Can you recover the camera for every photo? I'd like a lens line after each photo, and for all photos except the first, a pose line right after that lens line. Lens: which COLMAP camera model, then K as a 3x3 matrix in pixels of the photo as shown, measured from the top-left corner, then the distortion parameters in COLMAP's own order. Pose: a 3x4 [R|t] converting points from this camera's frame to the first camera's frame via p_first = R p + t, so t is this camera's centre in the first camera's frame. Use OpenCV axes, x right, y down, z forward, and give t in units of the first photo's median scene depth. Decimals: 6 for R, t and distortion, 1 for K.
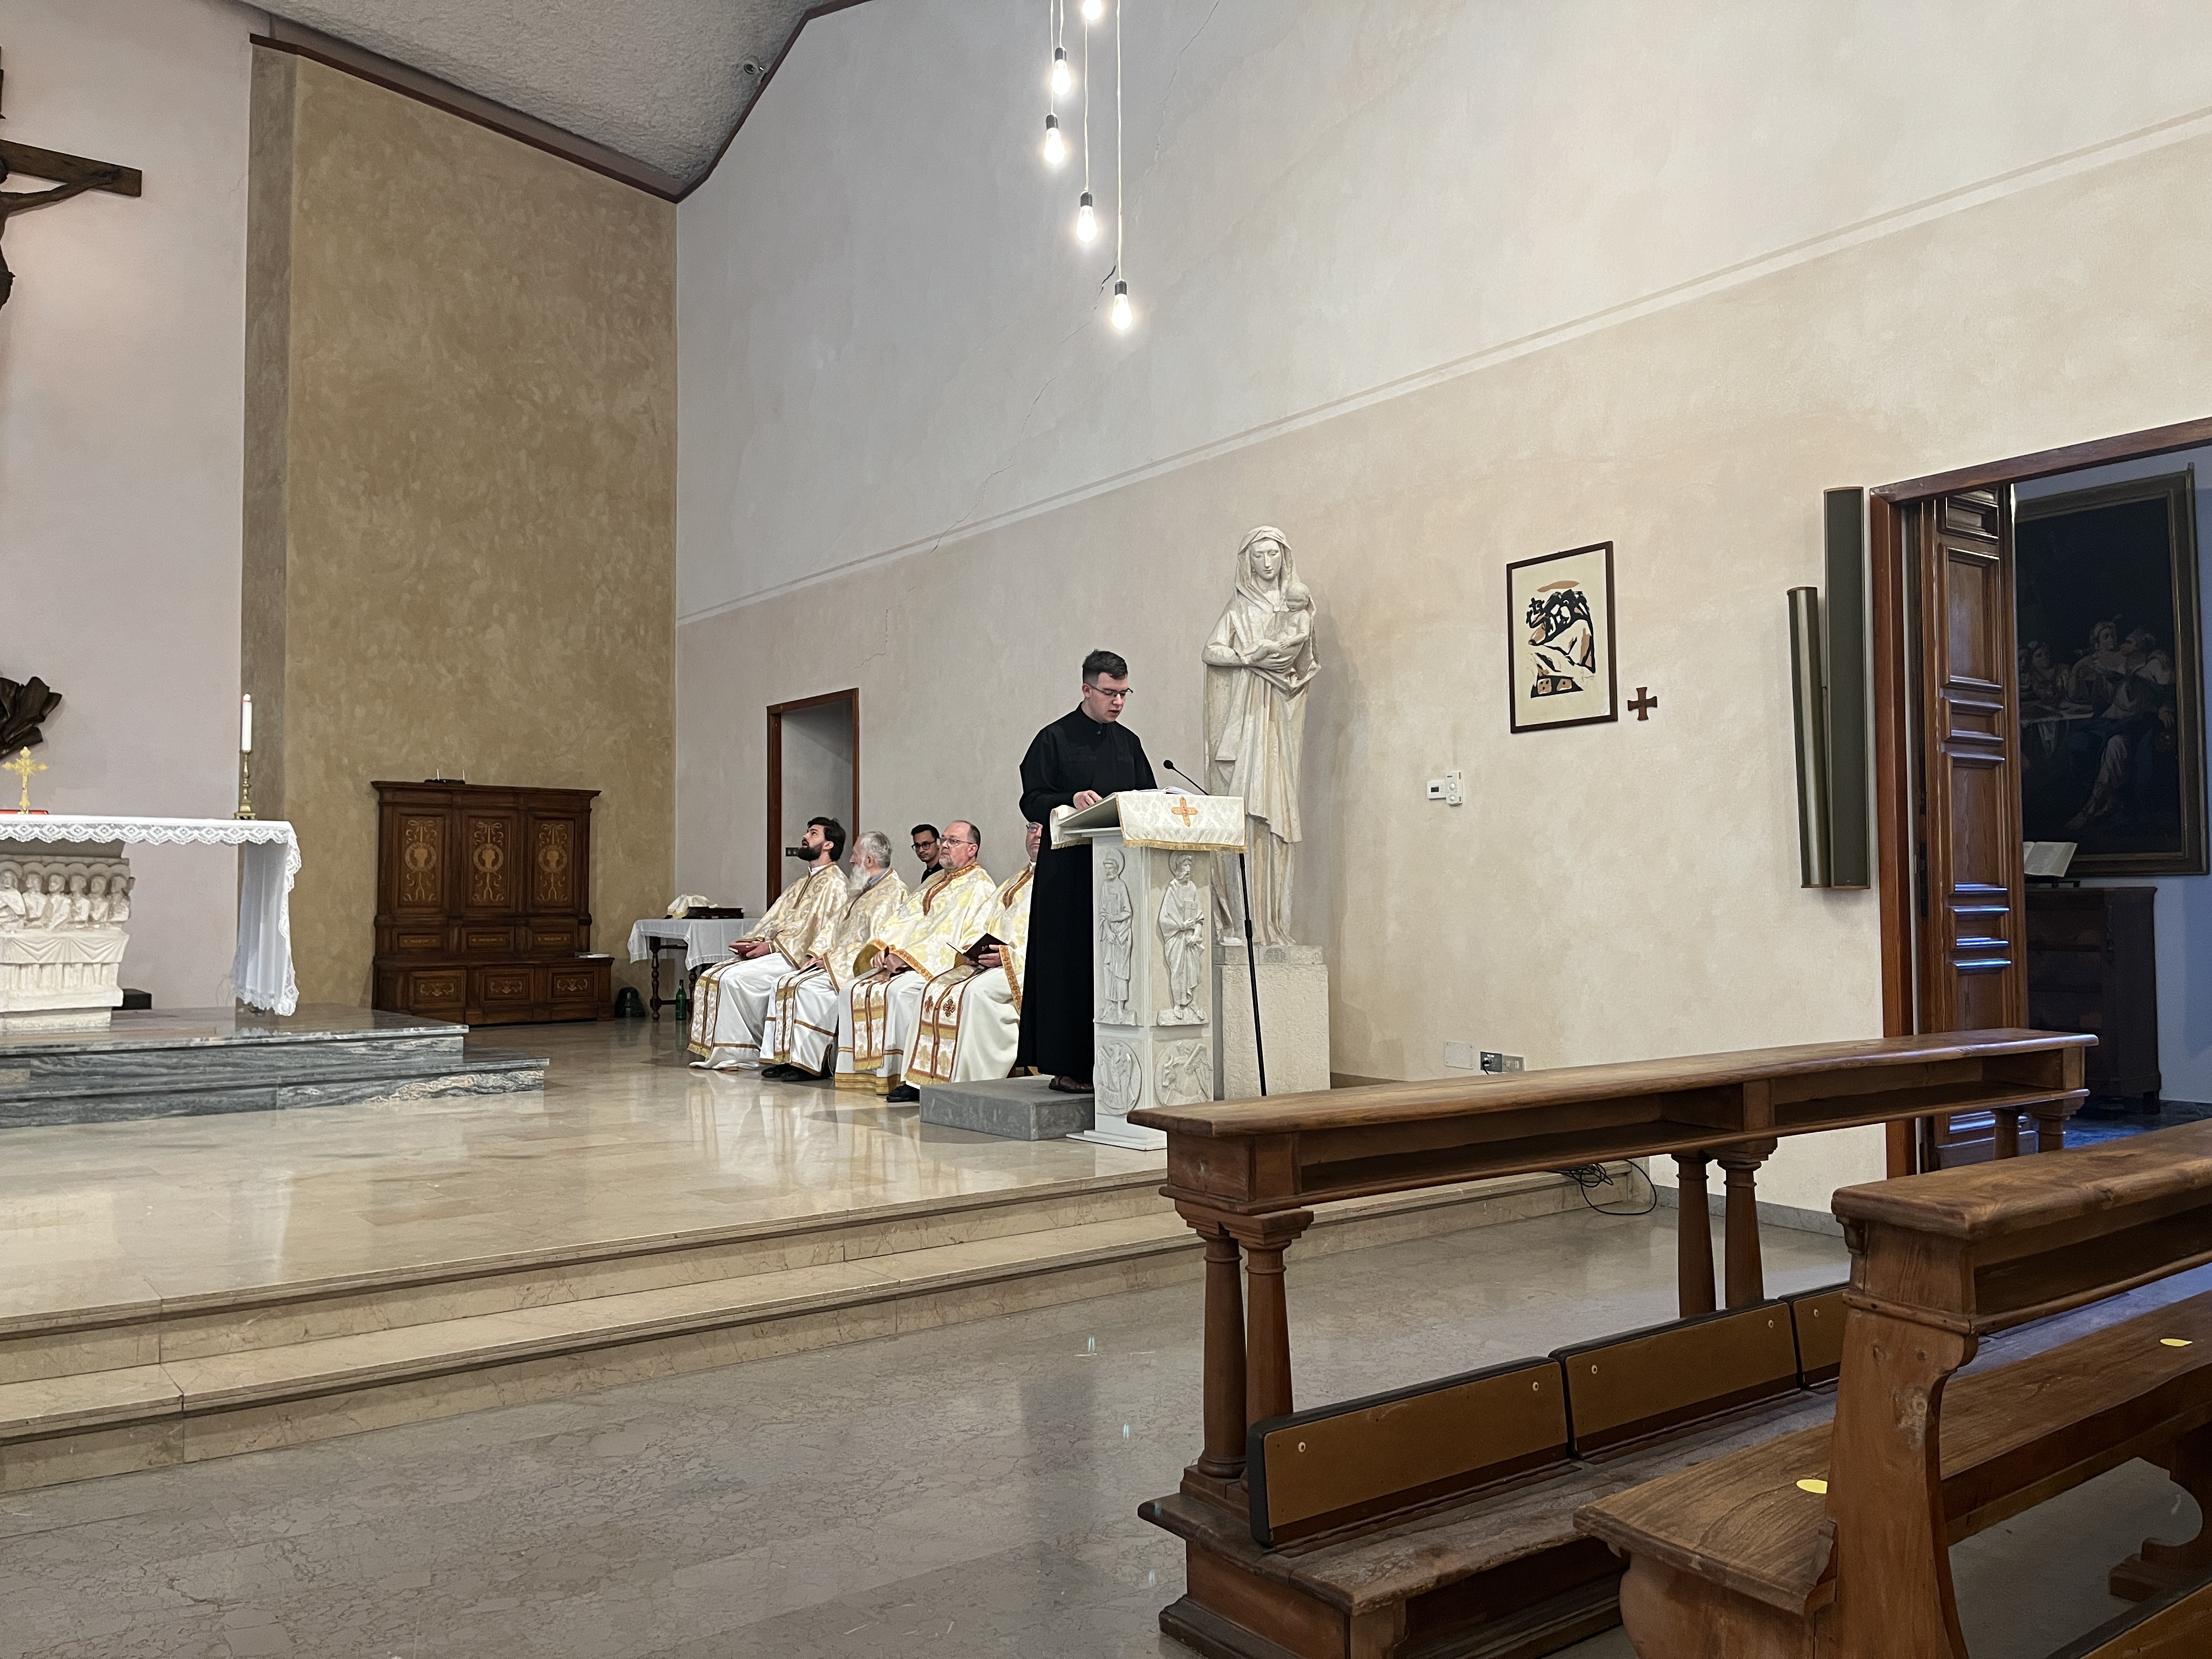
lens RADIAL K [[1670.3, 0, 1107.2], [0, 1670.3, 834.9], [0, 0, 1]] dist [0.061774, -0.079805]
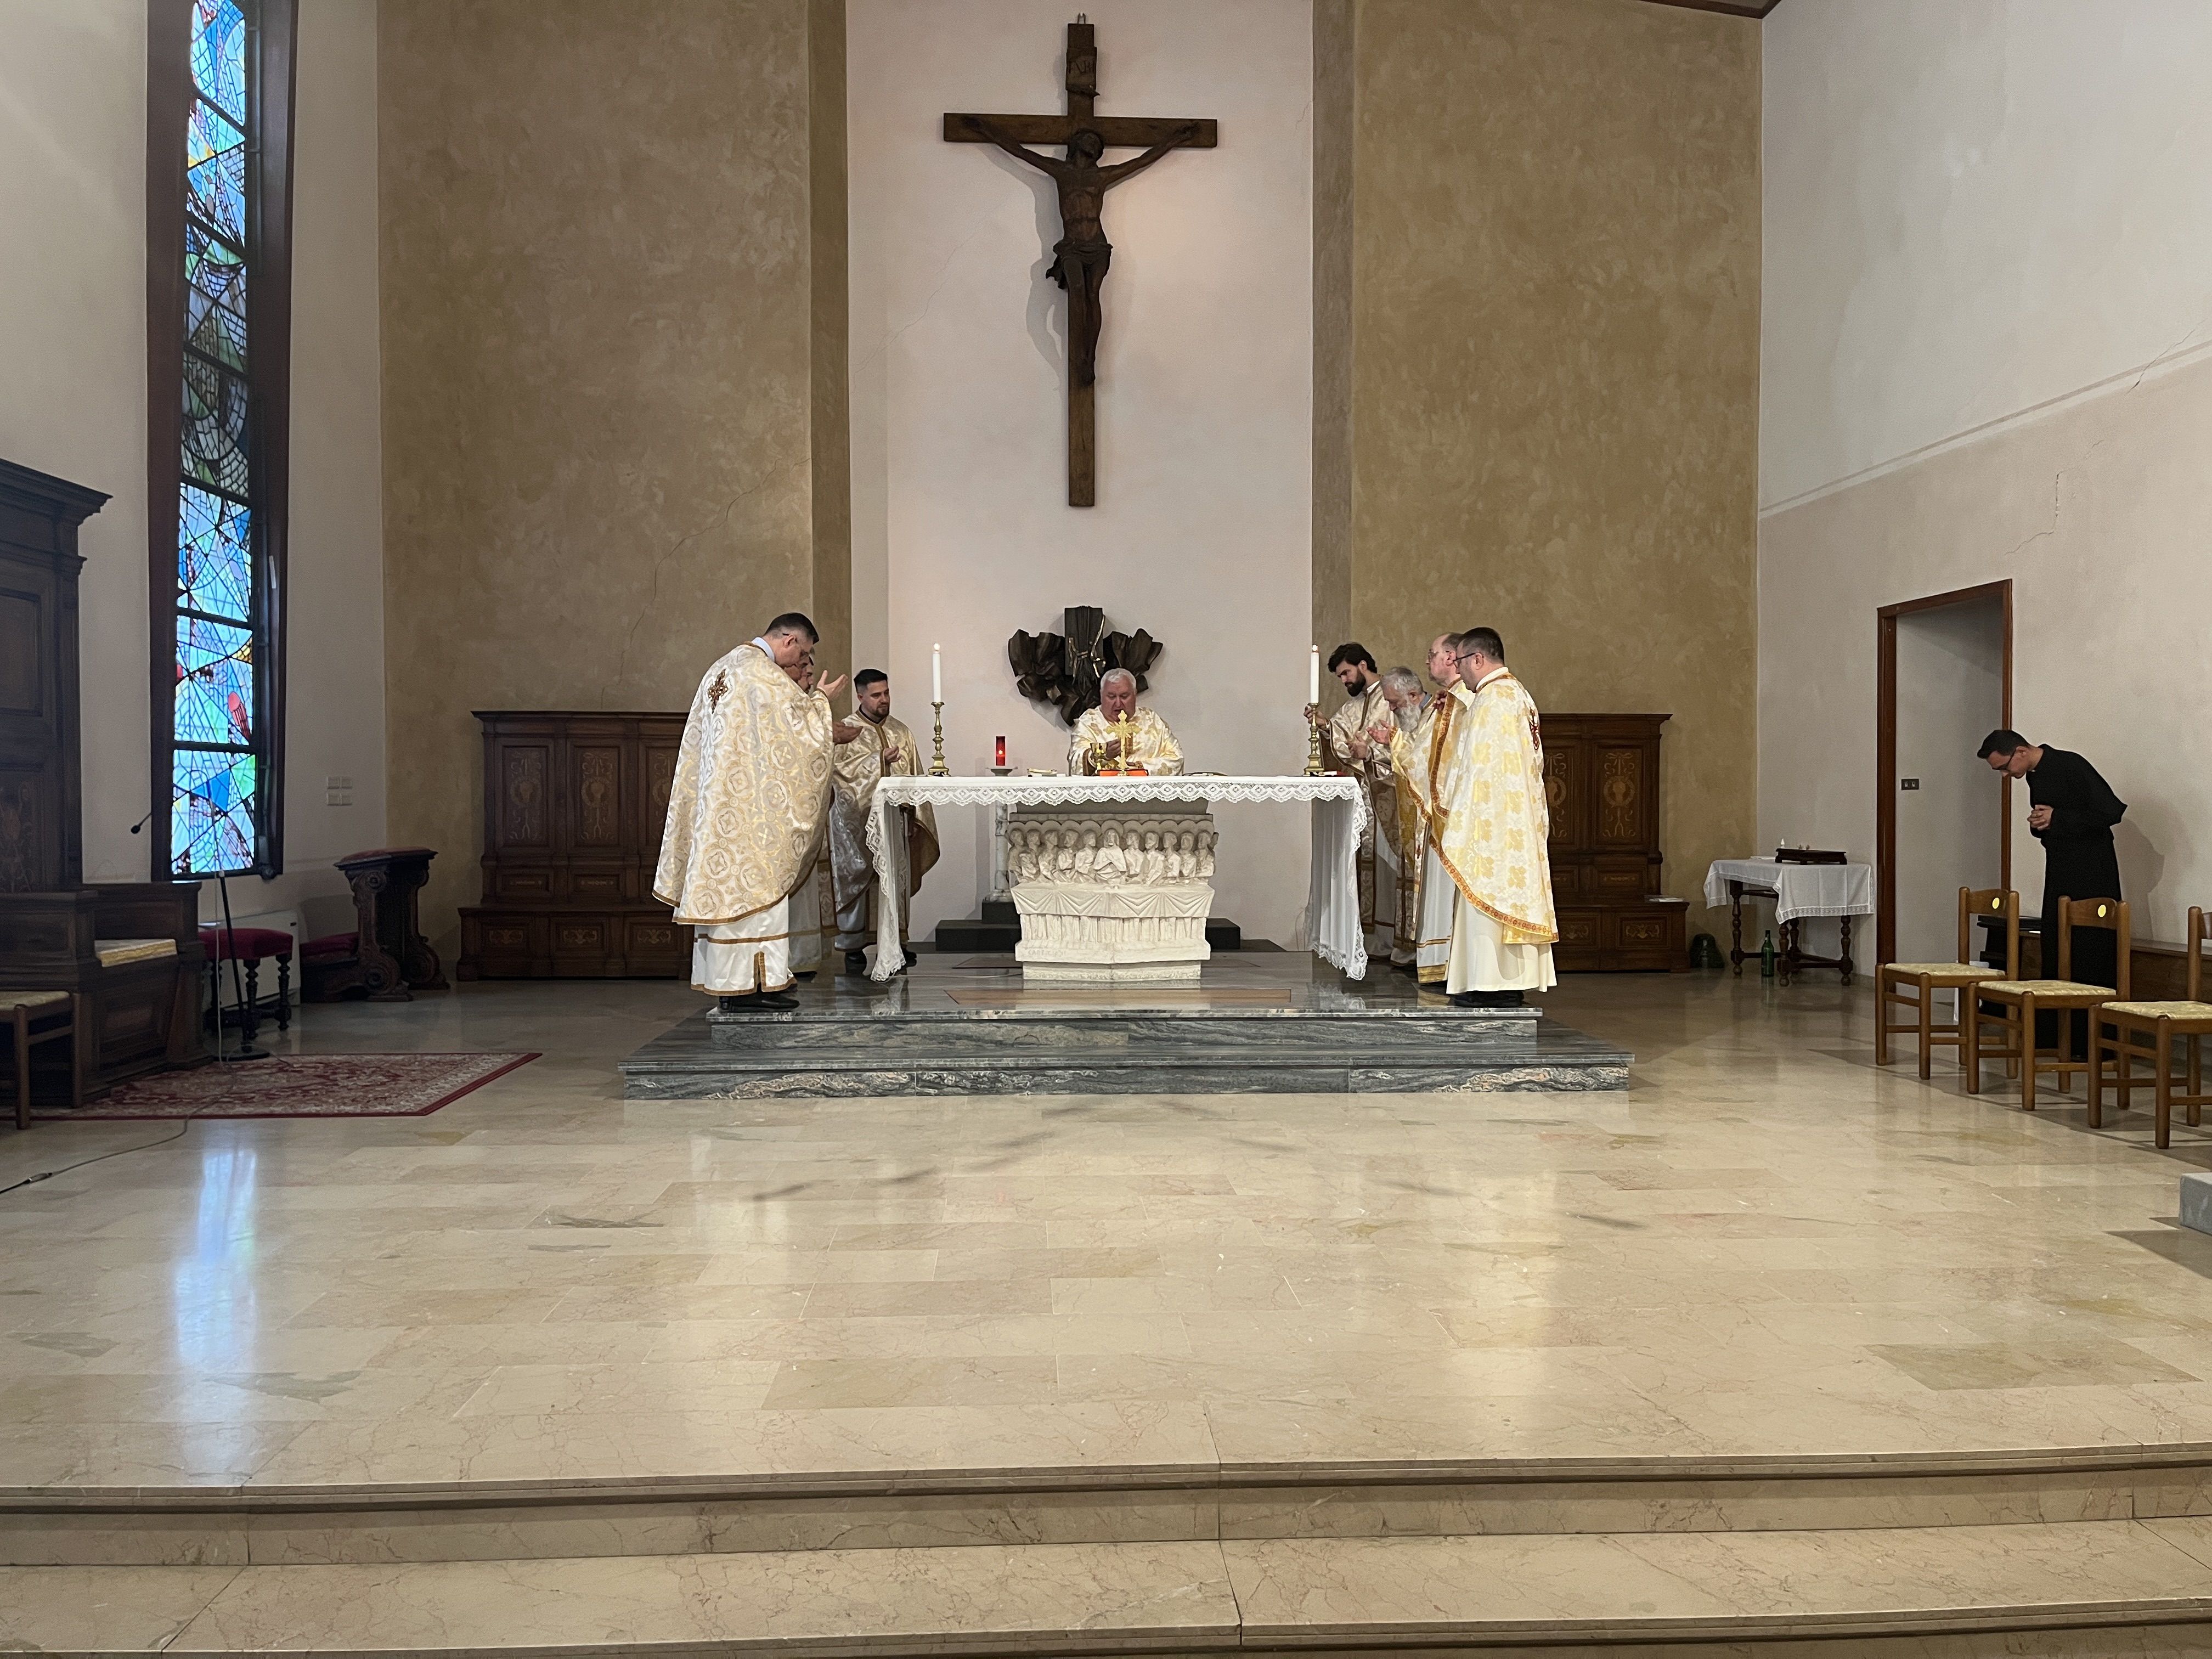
lens RADIAL K [[1675.5, 0, 1103.3], [0, 1675.5, 820.5], [0, 0, 1]] dist [0.070708, -0.085444]
pose [[0.823656, 0.008945, -0.567020, -0.044555], [0.022904, 0.998535, 0.049023, -0.022311], [0.566628, -0.053365, 0.822244, 0.095428]]
